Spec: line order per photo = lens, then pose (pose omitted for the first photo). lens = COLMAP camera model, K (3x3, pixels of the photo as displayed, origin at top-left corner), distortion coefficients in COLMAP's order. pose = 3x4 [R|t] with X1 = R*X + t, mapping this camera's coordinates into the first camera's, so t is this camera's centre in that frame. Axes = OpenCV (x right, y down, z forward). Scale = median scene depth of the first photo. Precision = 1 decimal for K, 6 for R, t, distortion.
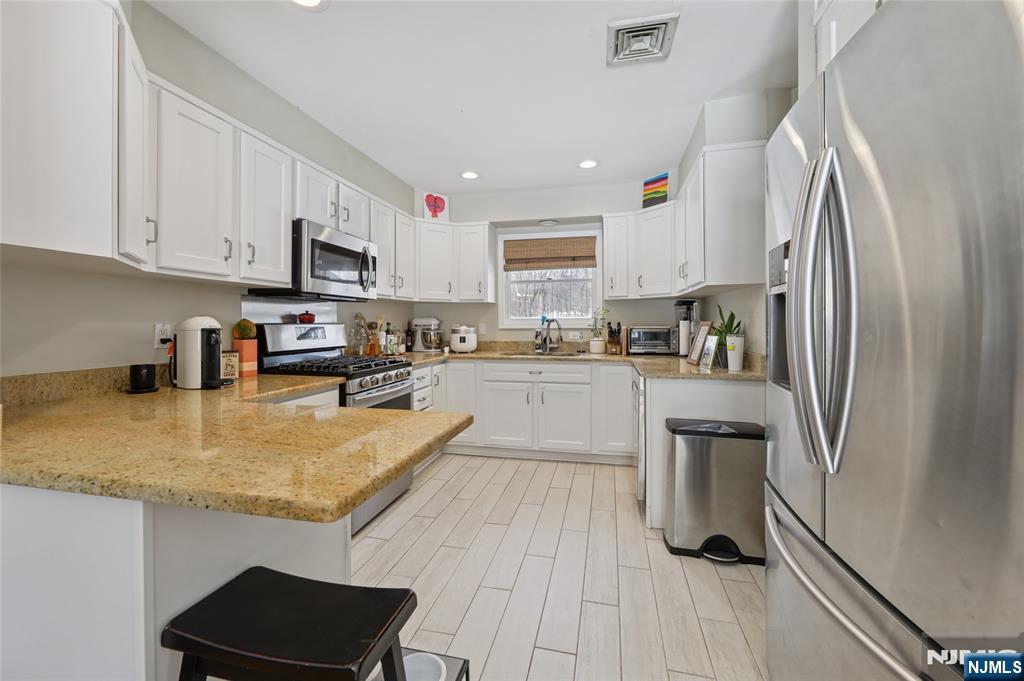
lens RADIAL K [[420.0, 0, 507.5], [0, 420.0, 329.9], [0, 0, 1]] dist [-0.000885, -0.000386]
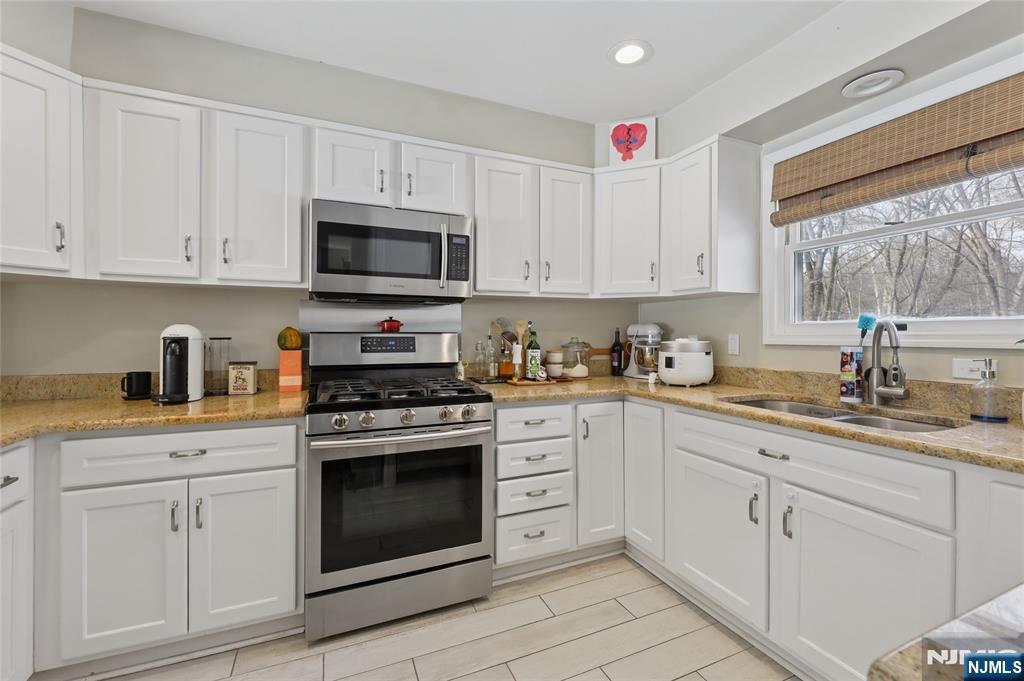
lens RADIAL K [[423.8, 0, 517.9], [0, 423.8, 334.3], [0, 0, 1]] dist [-0.001352, -0.000207]
pose [[0.592638, 0.002833, -0.805464, 0.226931], [-0.015036, 0.999858, -0.007547, -0.006694], [0.805328, 0.016584, 0.592597, 0.504855]]
